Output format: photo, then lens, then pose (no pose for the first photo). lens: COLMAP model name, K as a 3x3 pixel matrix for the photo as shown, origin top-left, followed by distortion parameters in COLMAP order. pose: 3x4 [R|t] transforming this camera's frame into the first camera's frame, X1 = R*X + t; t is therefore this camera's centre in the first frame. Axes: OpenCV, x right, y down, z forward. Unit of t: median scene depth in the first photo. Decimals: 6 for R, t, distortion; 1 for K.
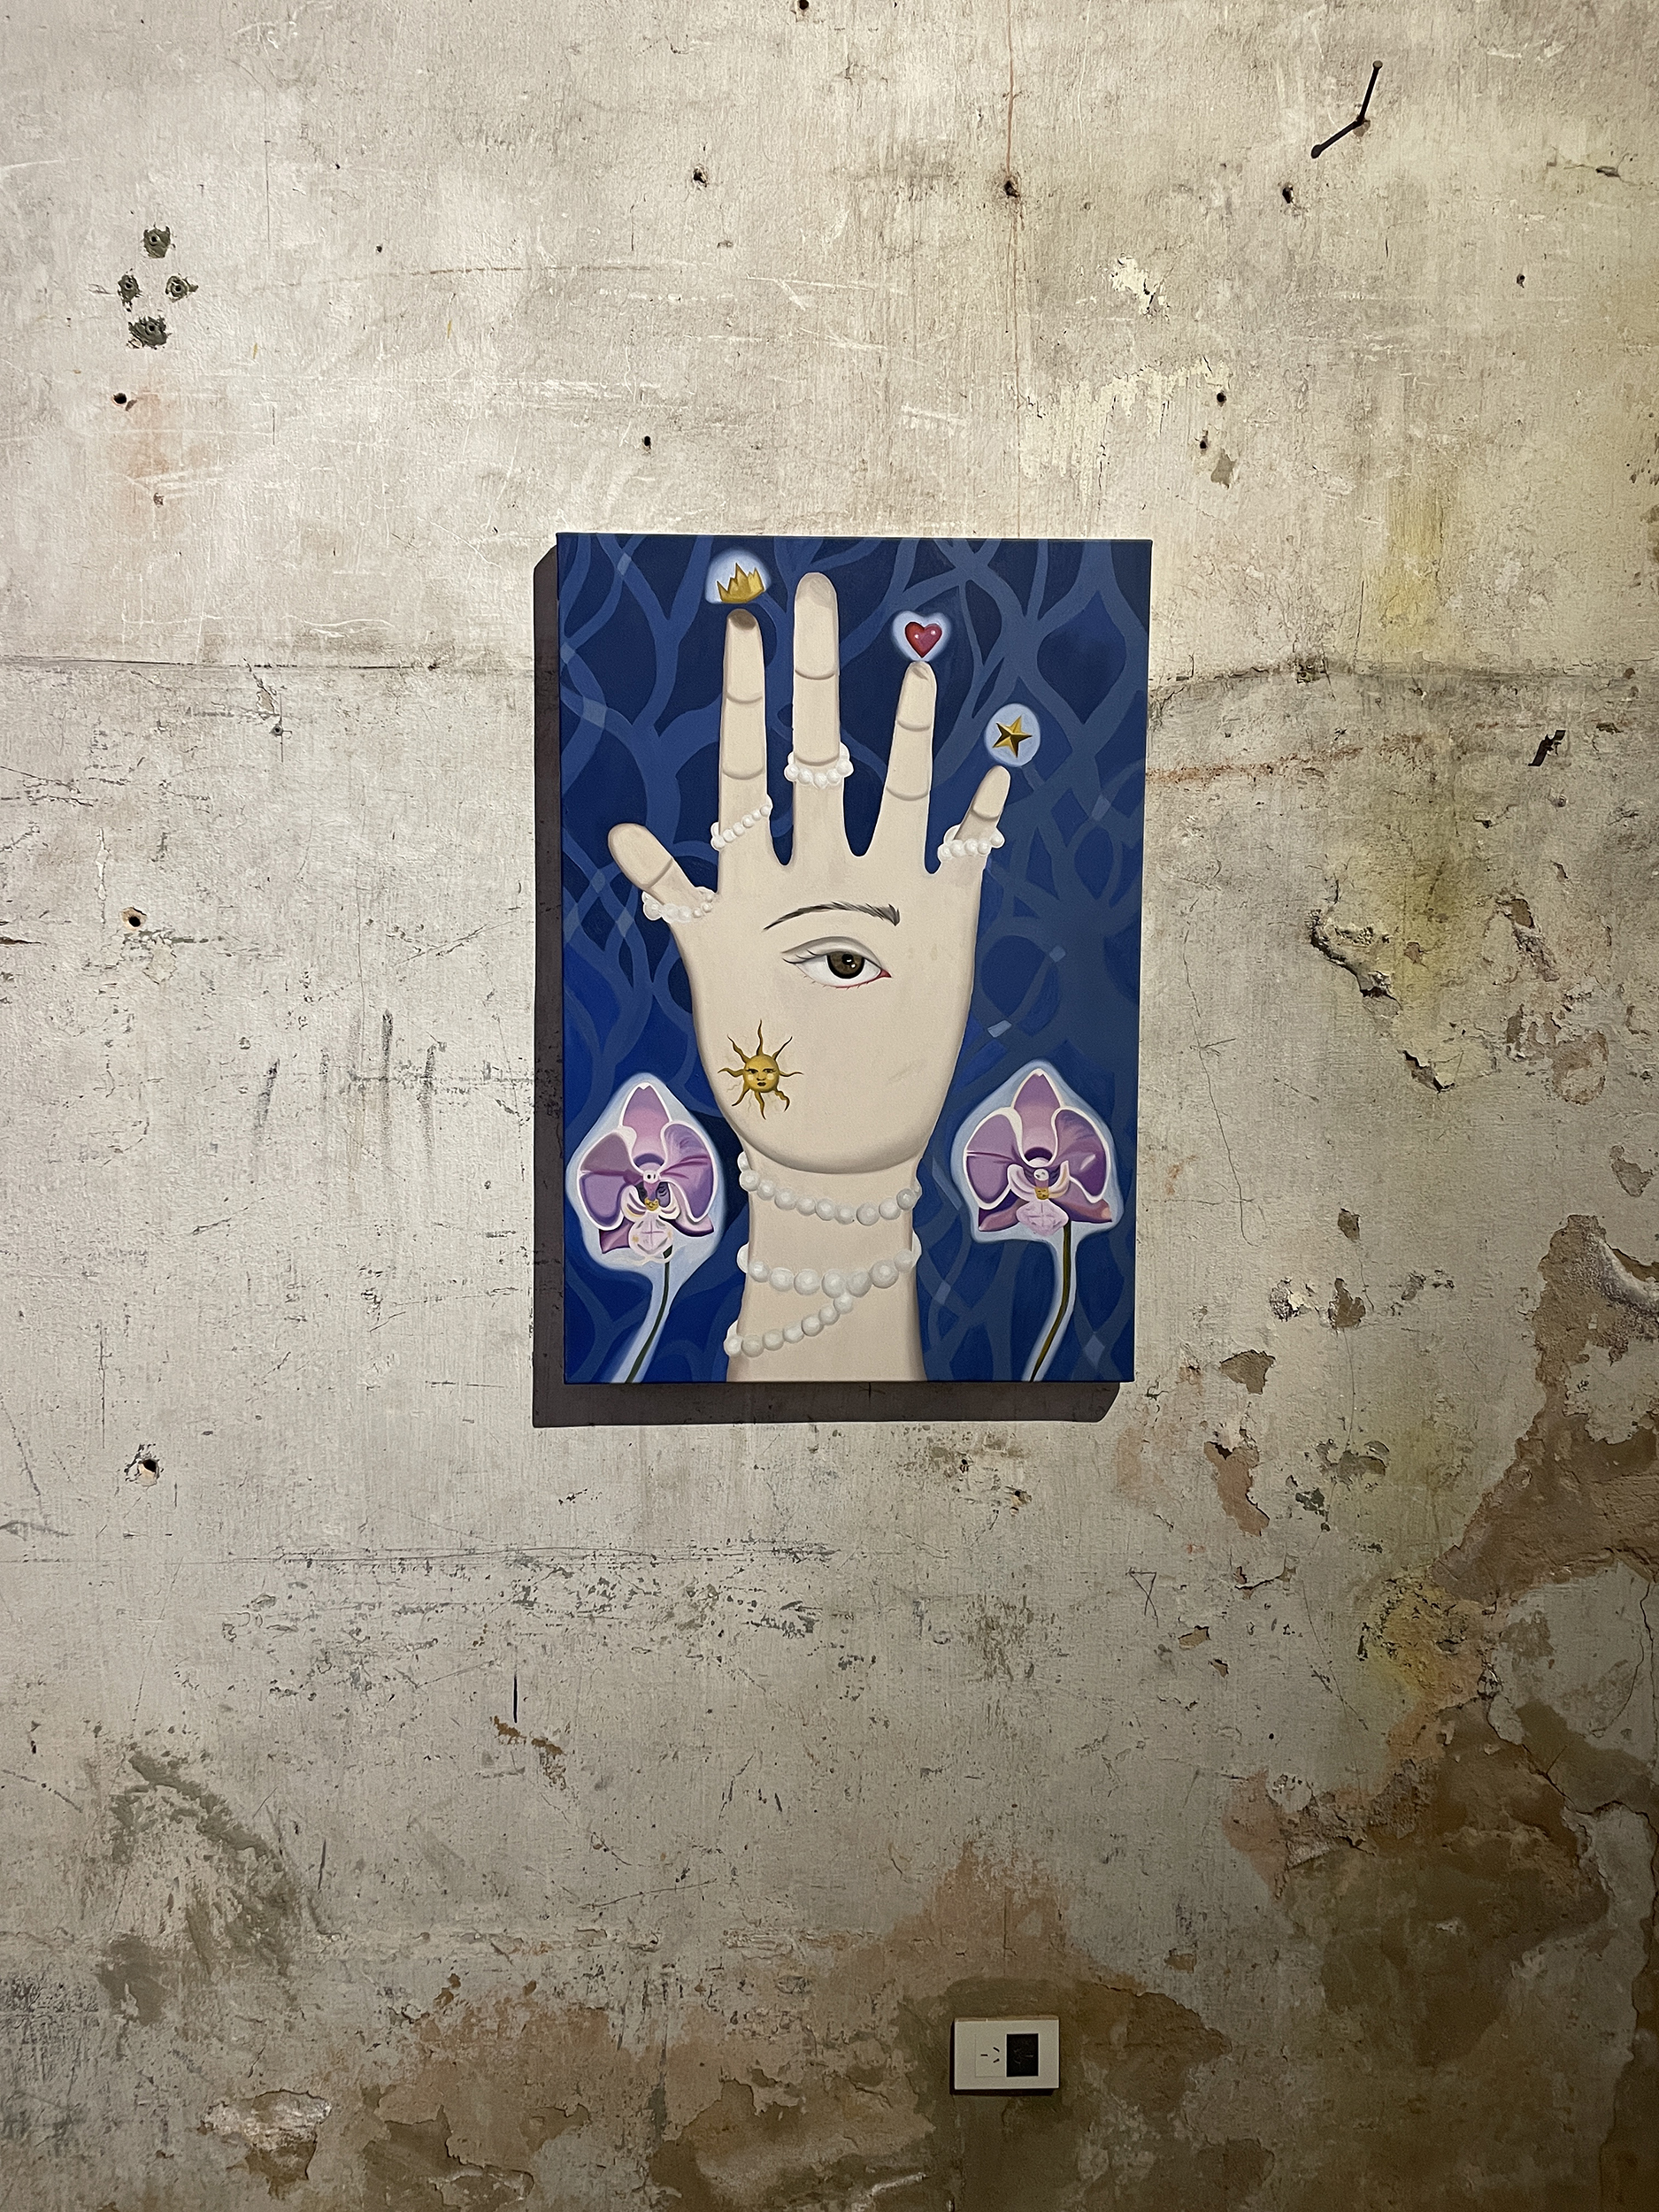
lens RADIAL K [[1659.1, 0, 829.5], [0, 1659.1, 1106.0], [0, 0, 1]] dist [0.095847, -0.126425]
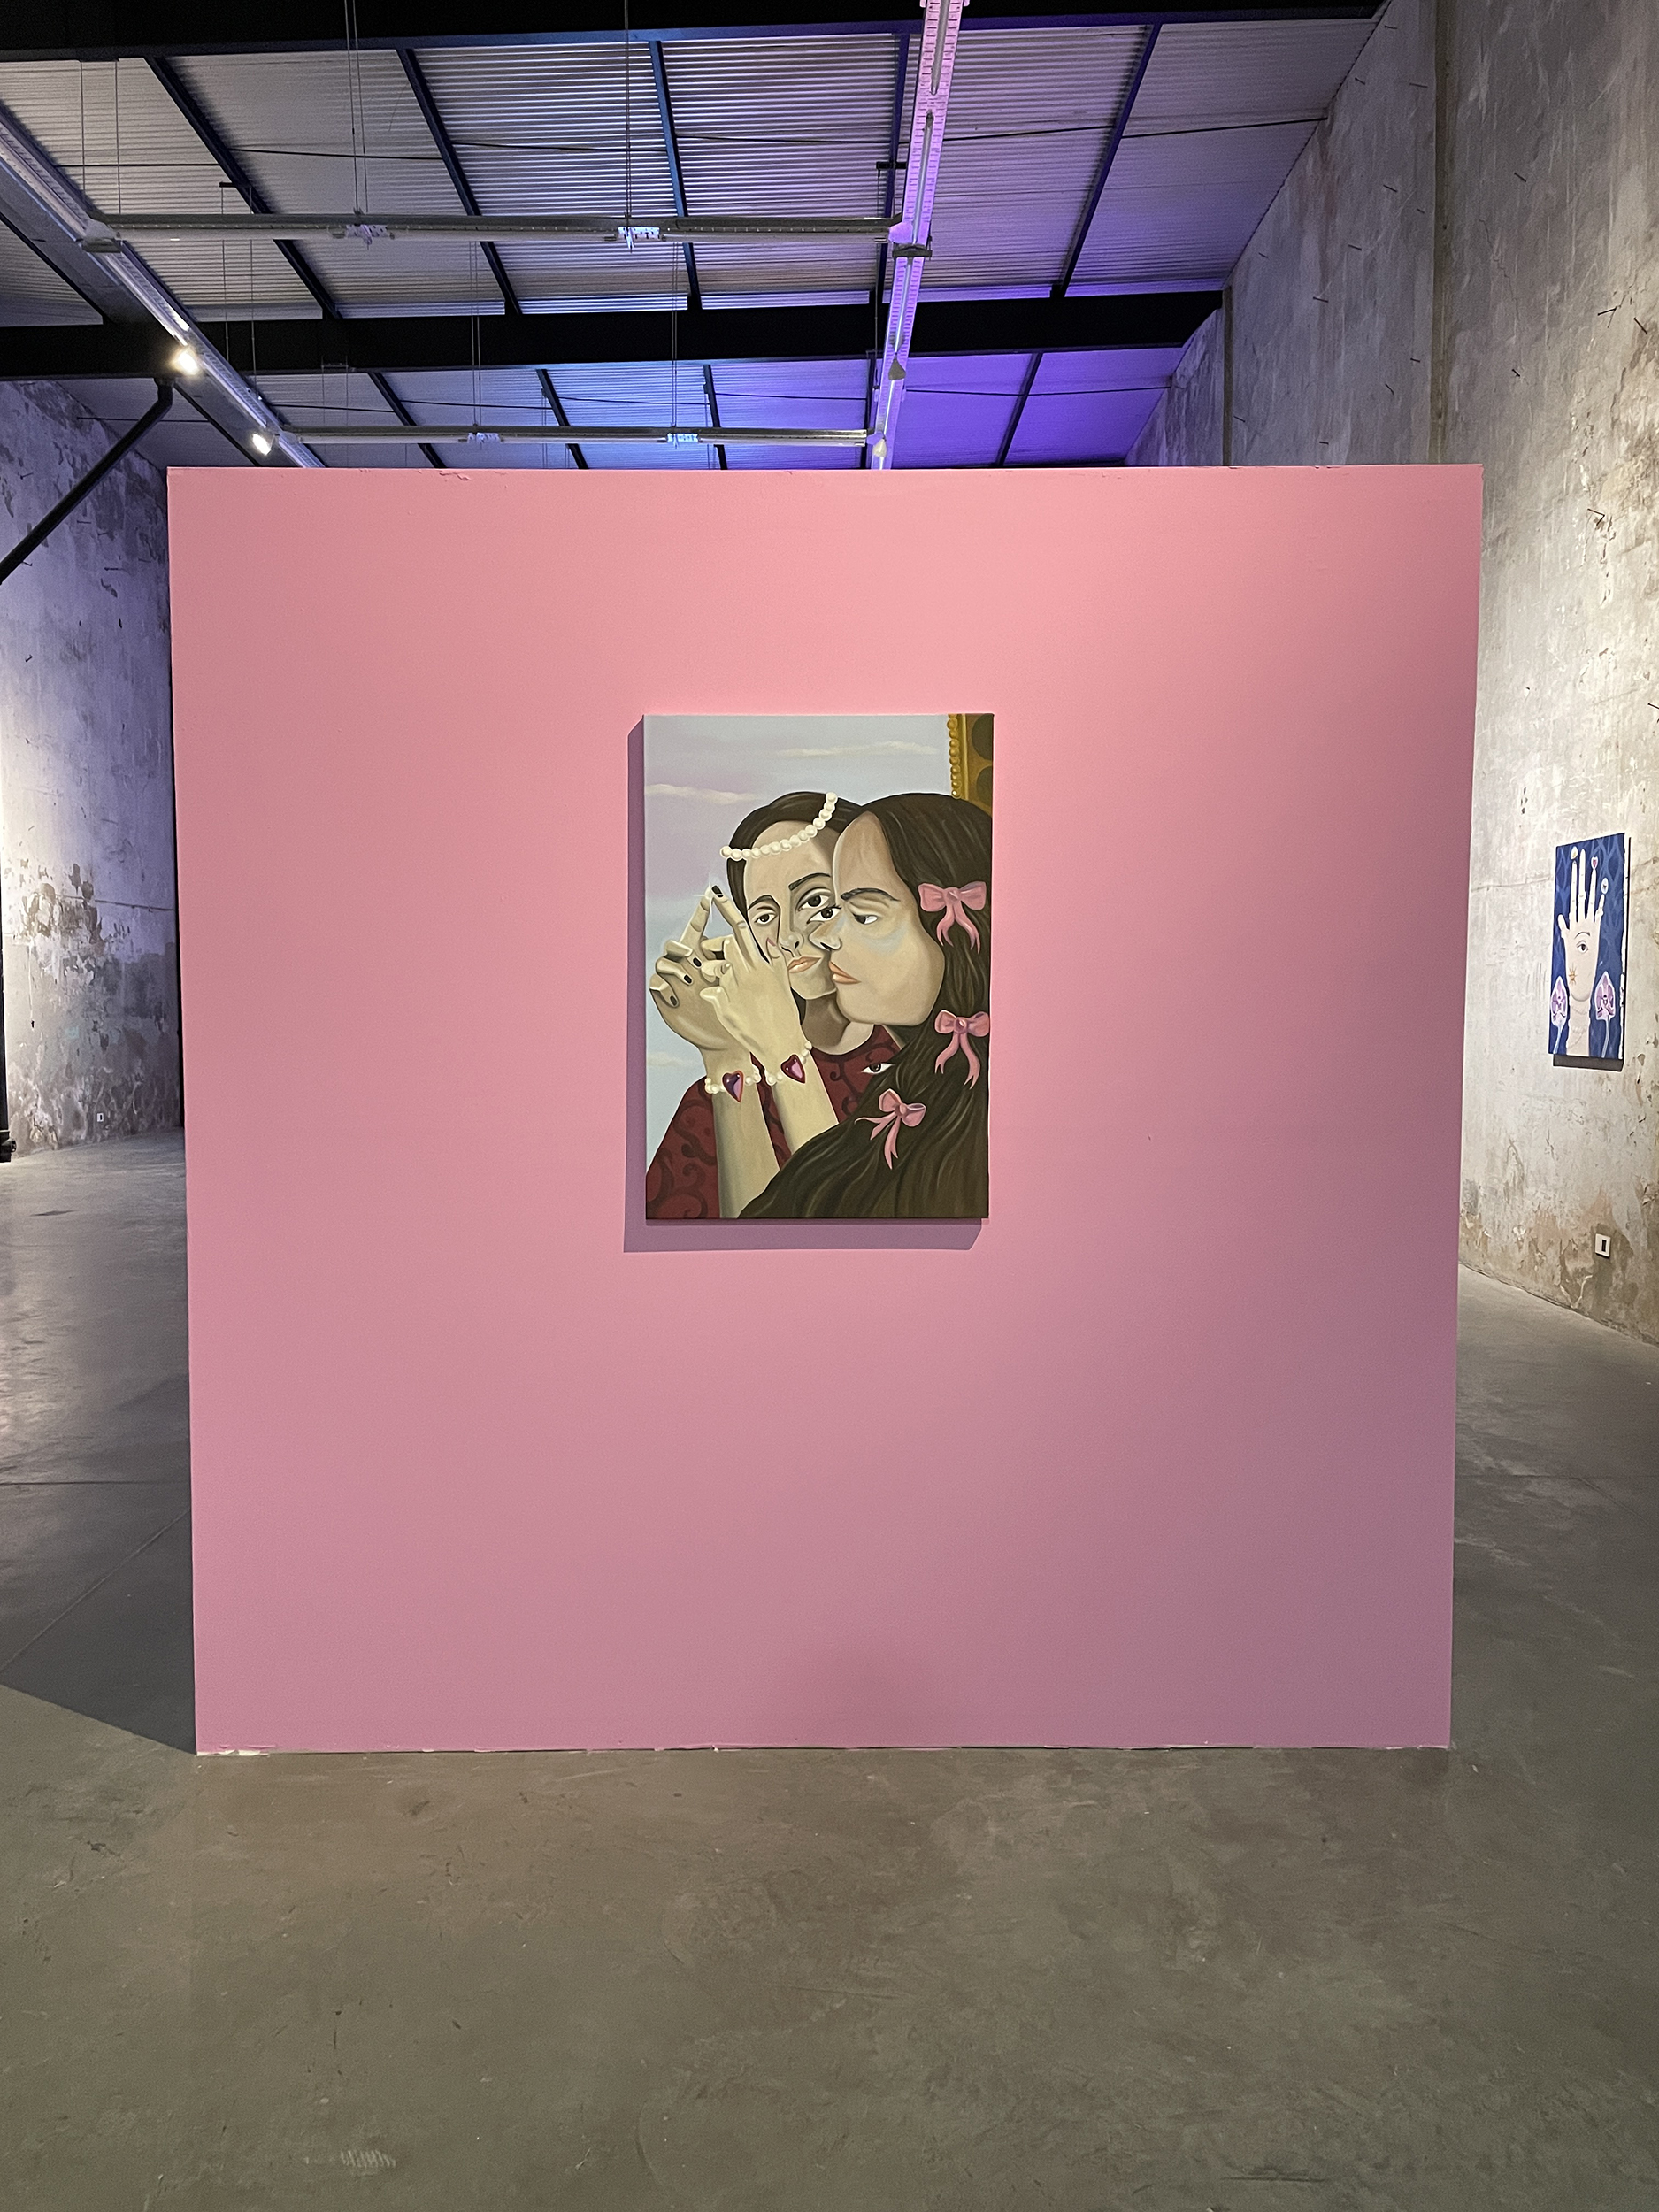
lens RADIAL K [[1569.8, 0, 828.1], [0, 1569.8, 1063.7], [0, 0, 1]] dist [-0.005582, -0.002521]
pose [[-0.043605, 0.039906, -0.998252, 3.721533], [-0.071336, 0.996527, 0.042953, 0.152777], [0.996499, 0.073084, -0.040606, -0.586516]]
